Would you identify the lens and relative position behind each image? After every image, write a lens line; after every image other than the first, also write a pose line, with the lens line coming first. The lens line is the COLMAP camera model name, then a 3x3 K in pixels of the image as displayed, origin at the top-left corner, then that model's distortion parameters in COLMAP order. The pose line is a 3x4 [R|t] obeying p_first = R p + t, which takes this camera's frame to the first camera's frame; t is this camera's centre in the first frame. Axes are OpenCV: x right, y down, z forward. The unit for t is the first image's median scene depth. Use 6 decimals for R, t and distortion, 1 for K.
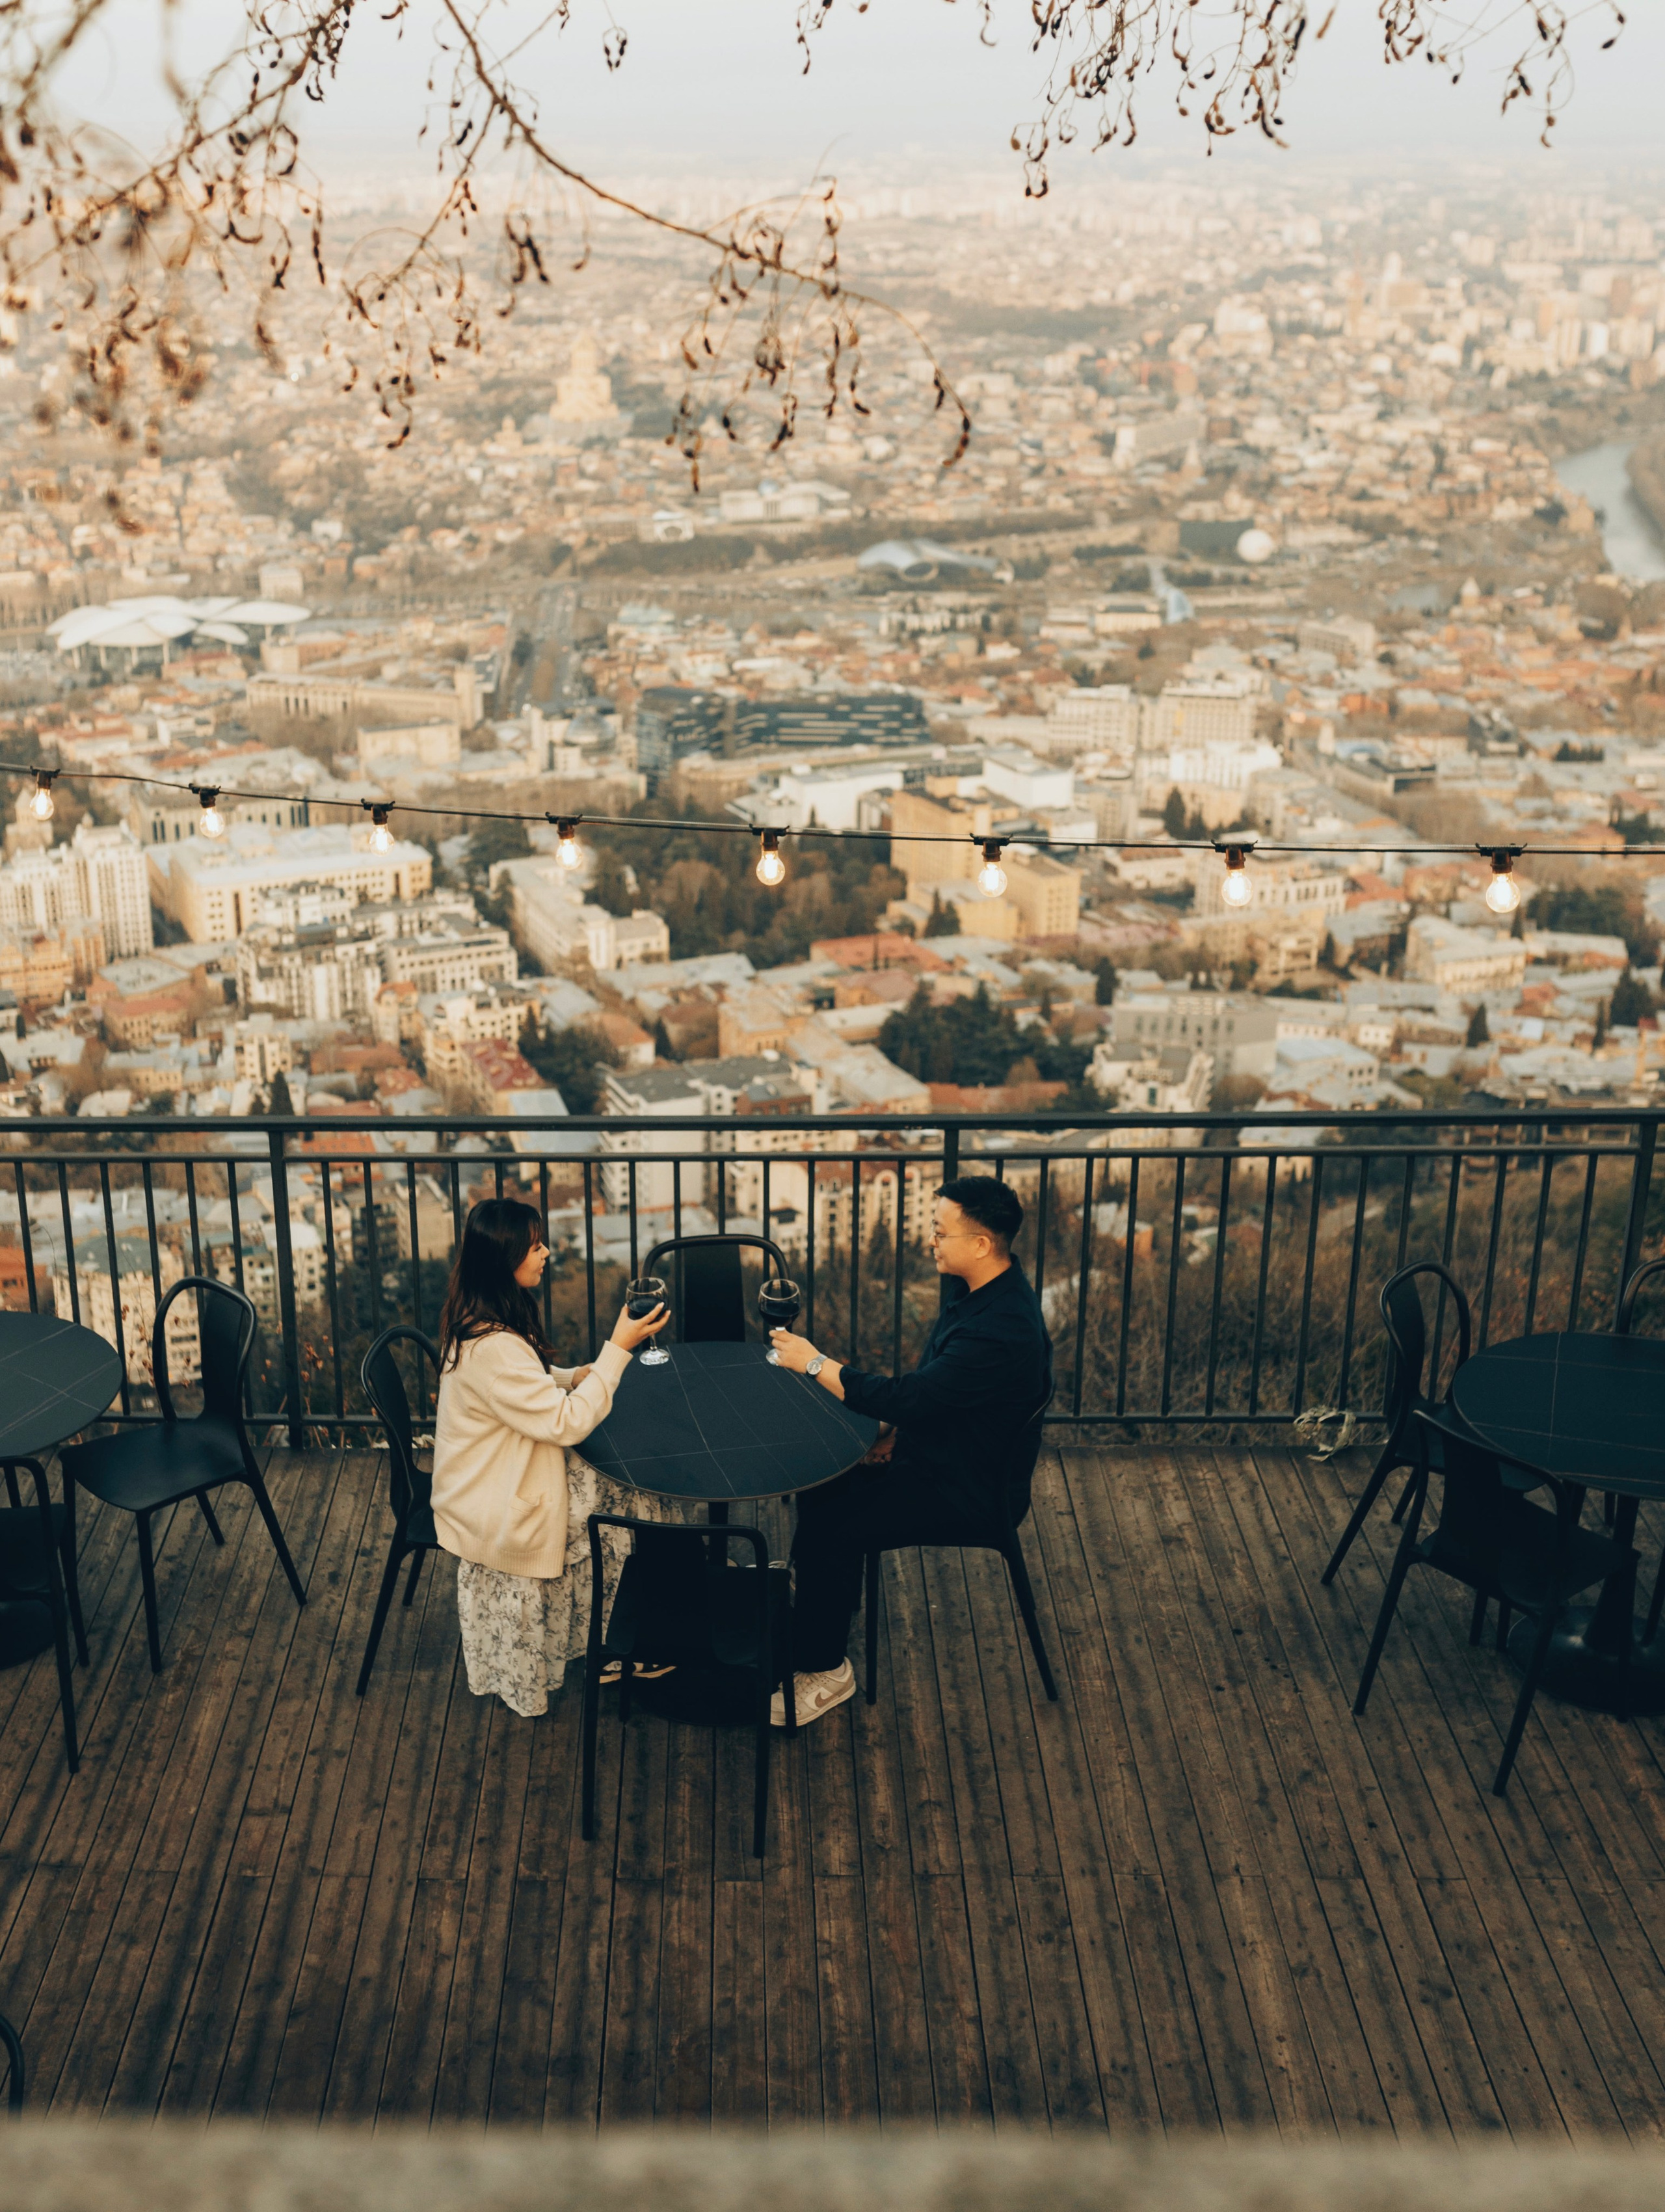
lens RADIAL K [[2556.8, 0, 835.1], [0, 2556.8, 1030.0], [0, 0, 1]] dist [-0.019268, -0.028898]
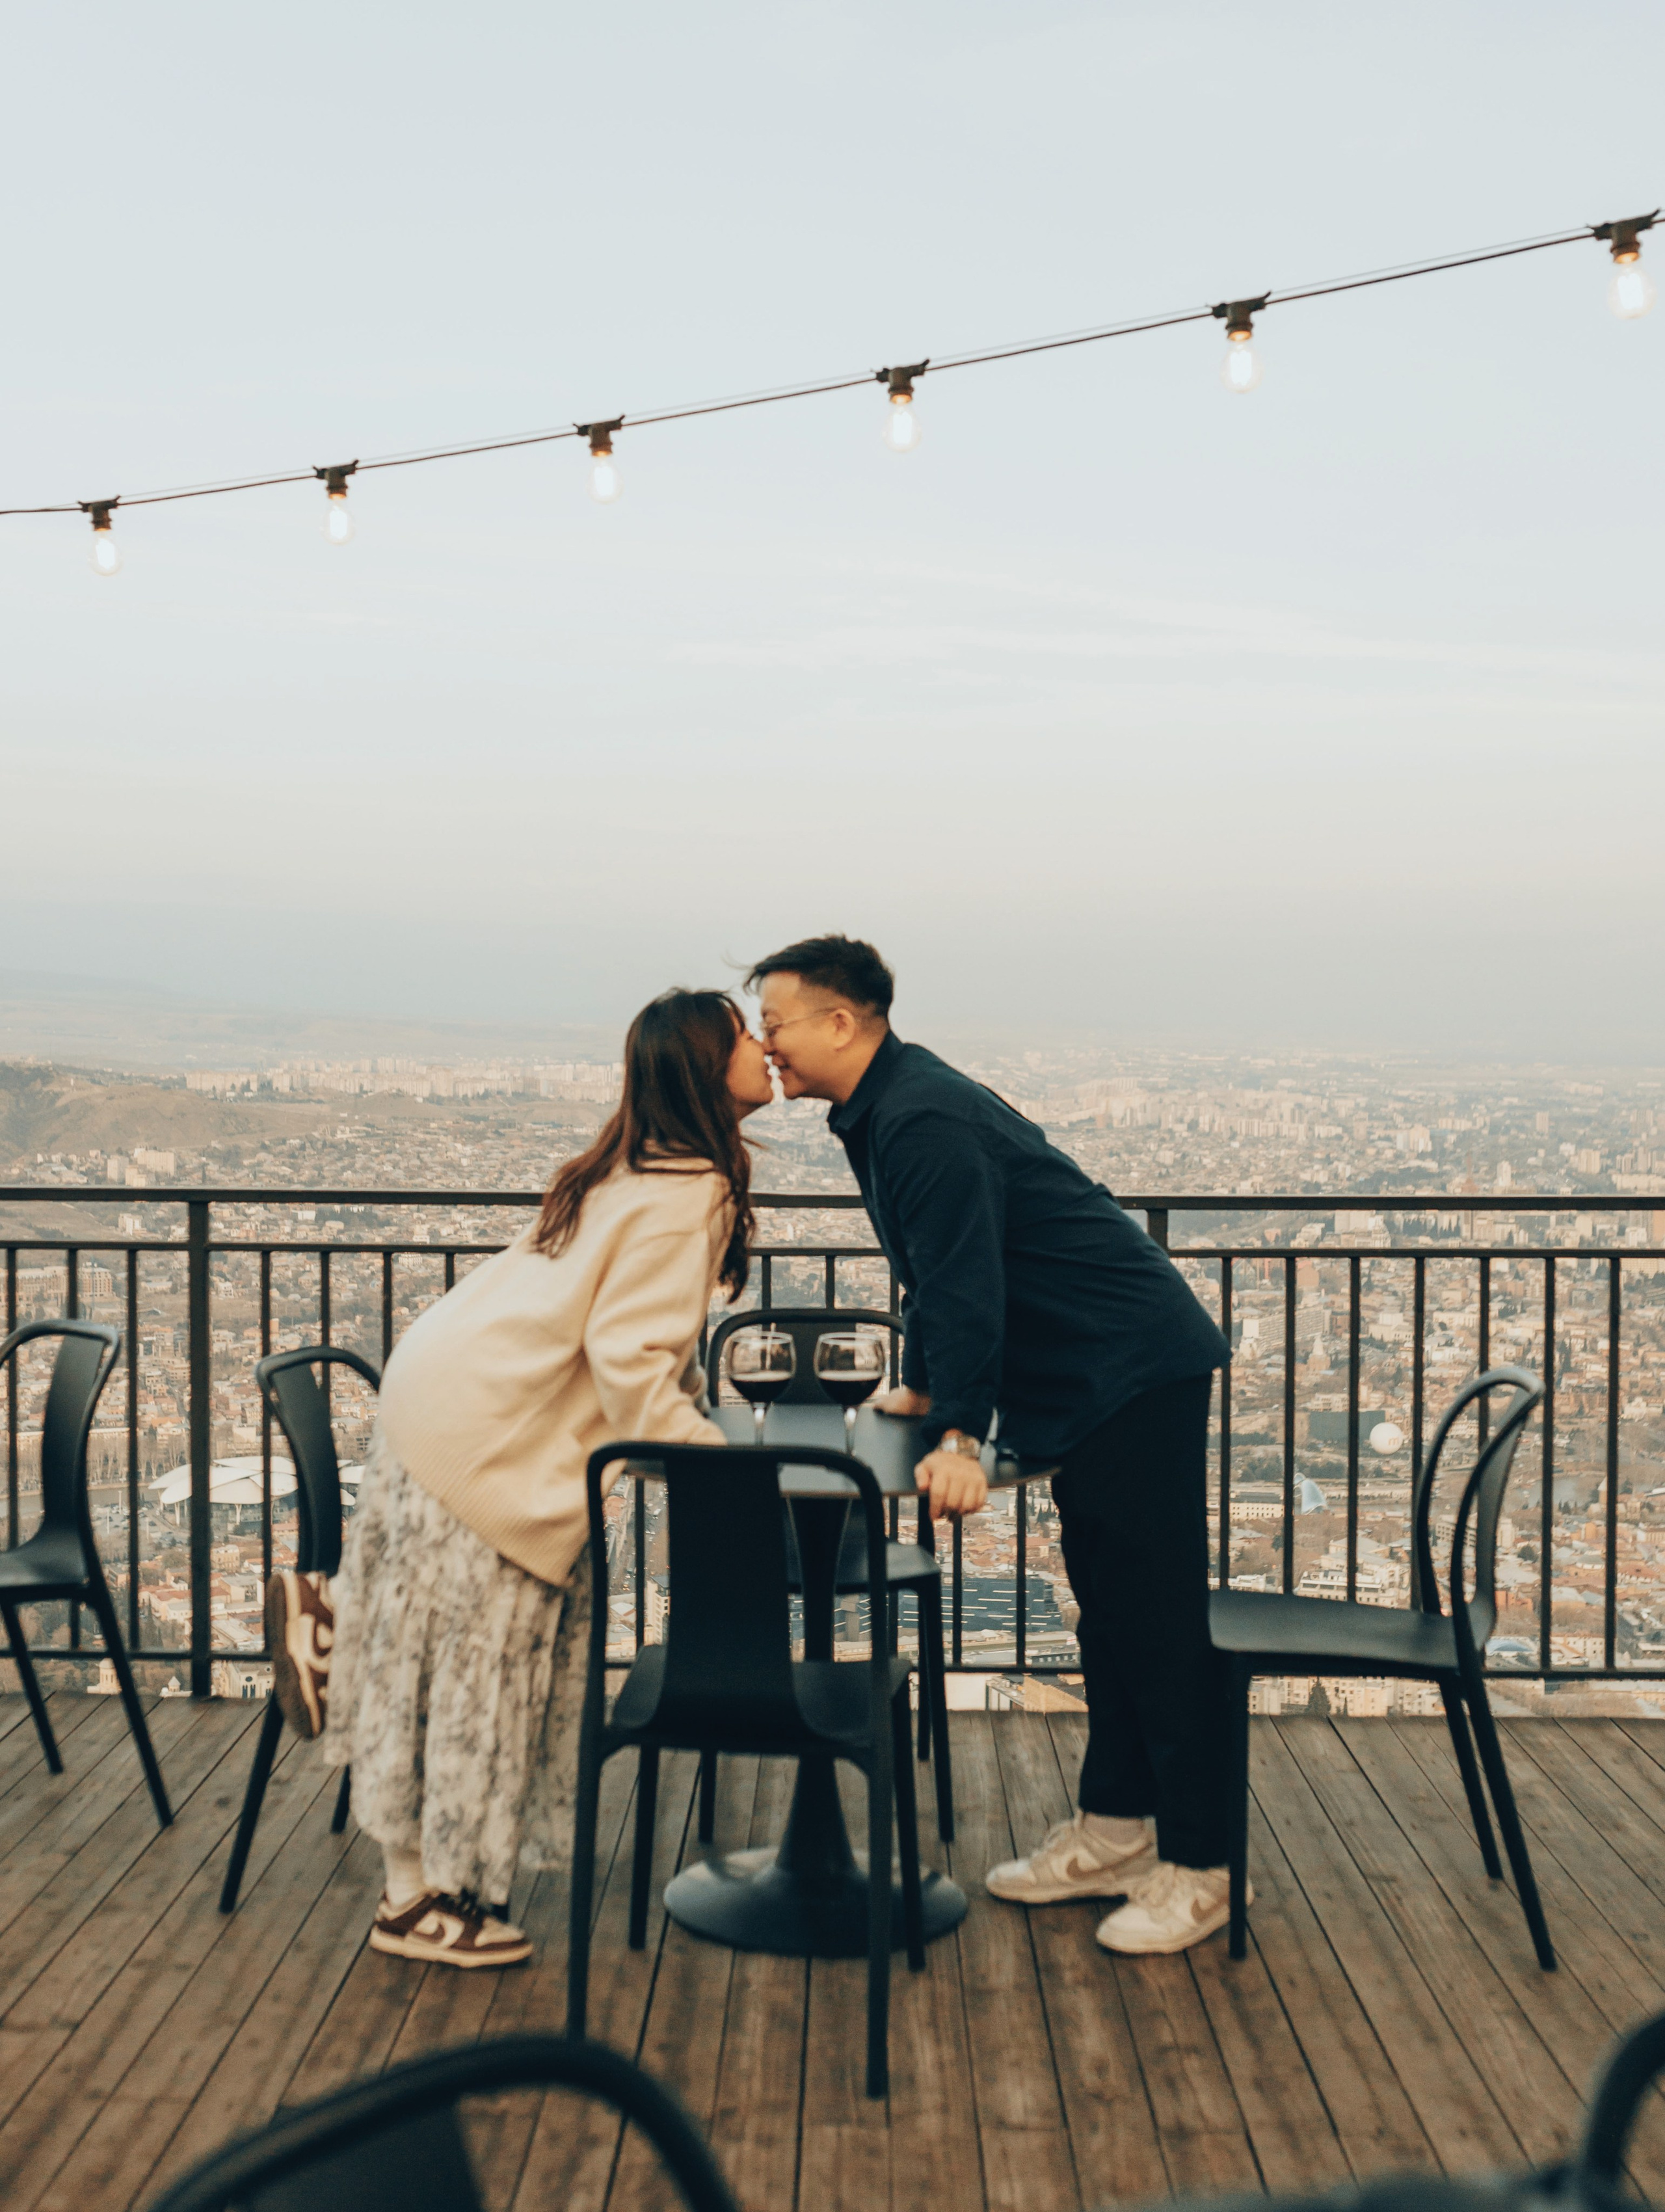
lens RADIAL K [[2573.0, 0, 832.5], [0, 2573.0, 1106.0], [0, 0, 1]] dist [-0.224649, 0.506594]
pose [[0.998901, -0.007219, -0.046318, -0.012021], [-0.009121, 0.939263, -0.343077, 0.276285], [0.045982, 0.343123, 0.938164, 0.359968]]
